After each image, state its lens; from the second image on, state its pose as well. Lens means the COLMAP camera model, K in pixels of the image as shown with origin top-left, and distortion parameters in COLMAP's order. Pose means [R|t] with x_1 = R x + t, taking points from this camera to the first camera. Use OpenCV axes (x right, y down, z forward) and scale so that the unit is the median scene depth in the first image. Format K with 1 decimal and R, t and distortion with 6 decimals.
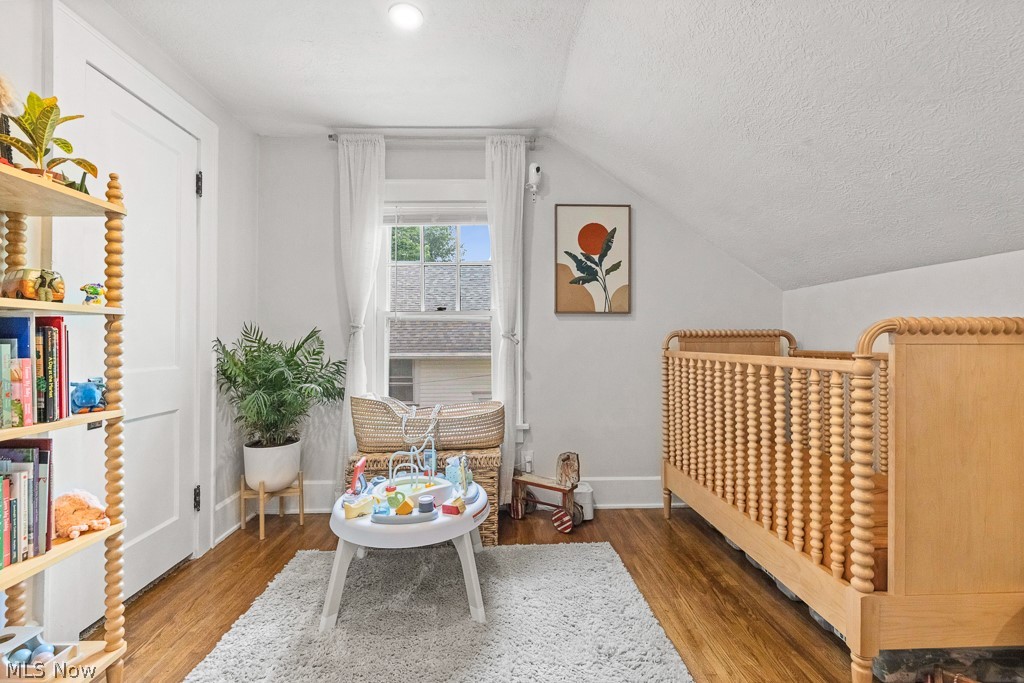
lens RADIAL K [[448.7, 0, 509.2], [0, 448.7, 338.8], [0, 0, 1]] dist [0.008157, -0.001694]
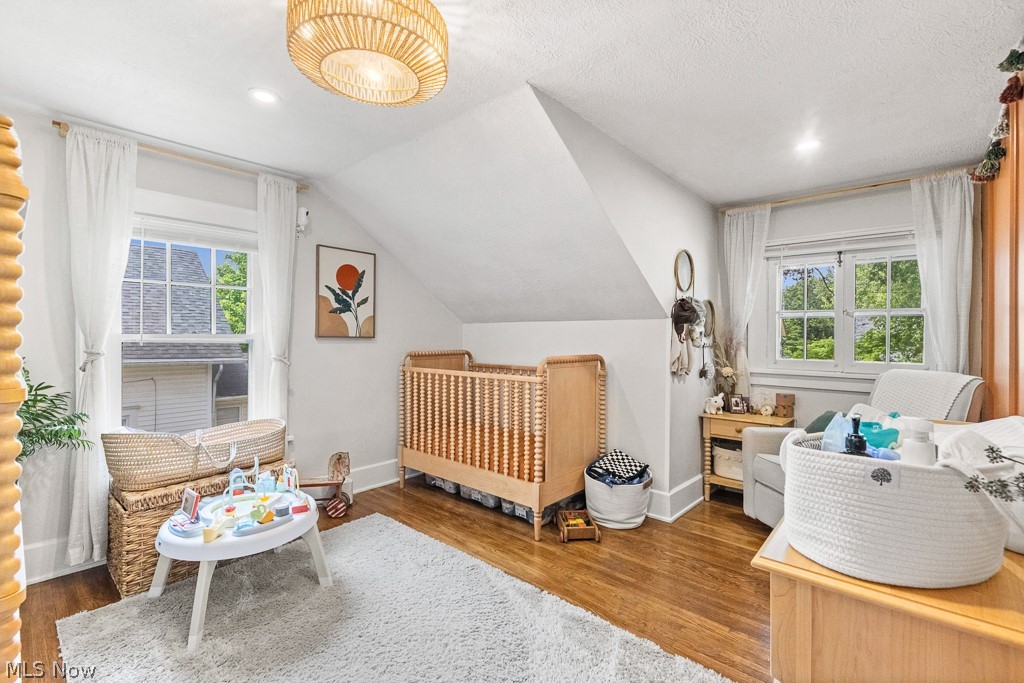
lens RADIAL K [[448.7, 0, 511.7], [0, 448.7, 340.9], [0, 0, 1]] dist [0.008157, -0.001694]
pose [[0.681265, 0.002184, 0.732034, -0.424012], [-0.013249, 0.999869, 0.009348, -0.068444], [-0.731917, -0.016067, 0.681204, -0.174743]]
